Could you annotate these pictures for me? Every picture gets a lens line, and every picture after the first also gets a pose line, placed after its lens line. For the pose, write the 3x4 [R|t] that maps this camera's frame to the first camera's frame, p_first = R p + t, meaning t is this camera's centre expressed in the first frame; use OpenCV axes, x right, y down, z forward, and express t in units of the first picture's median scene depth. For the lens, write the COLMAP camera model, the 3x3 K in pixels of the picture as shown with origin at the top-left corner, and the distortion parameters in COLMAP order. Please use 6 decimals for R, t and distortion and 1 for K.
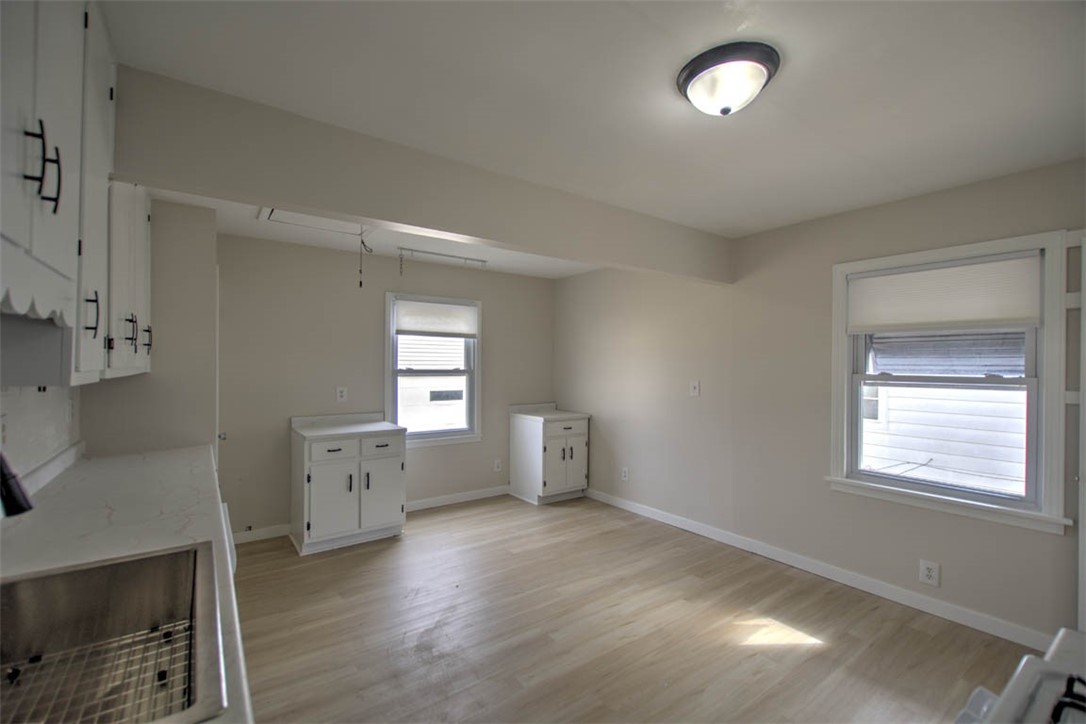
lens RADIAL K [[469.0, 0, 539.3], [0, 469.0, 364.0], [0, 0, 1]] dist [-0.004284, -0.000888]
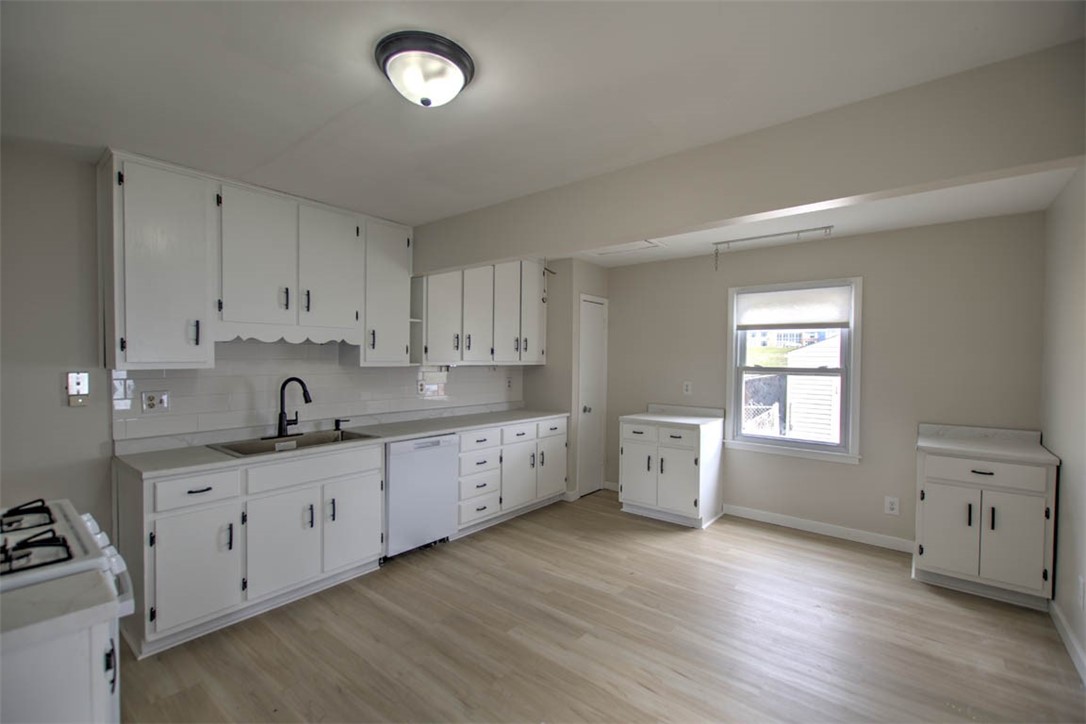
lens RADIAL K [[469.0, 0, 539.3], [0, 469.0, 364.0], [0, 0, 1]] dist [-0.004284, -0.000888]
pose [[0.252805, 0.010074, -0.967465, 0.513896], [-0.004813, 0.999947, 0.009154, -0.000257], [0.967505, 0.002342, 0.252840, 0.353930]]
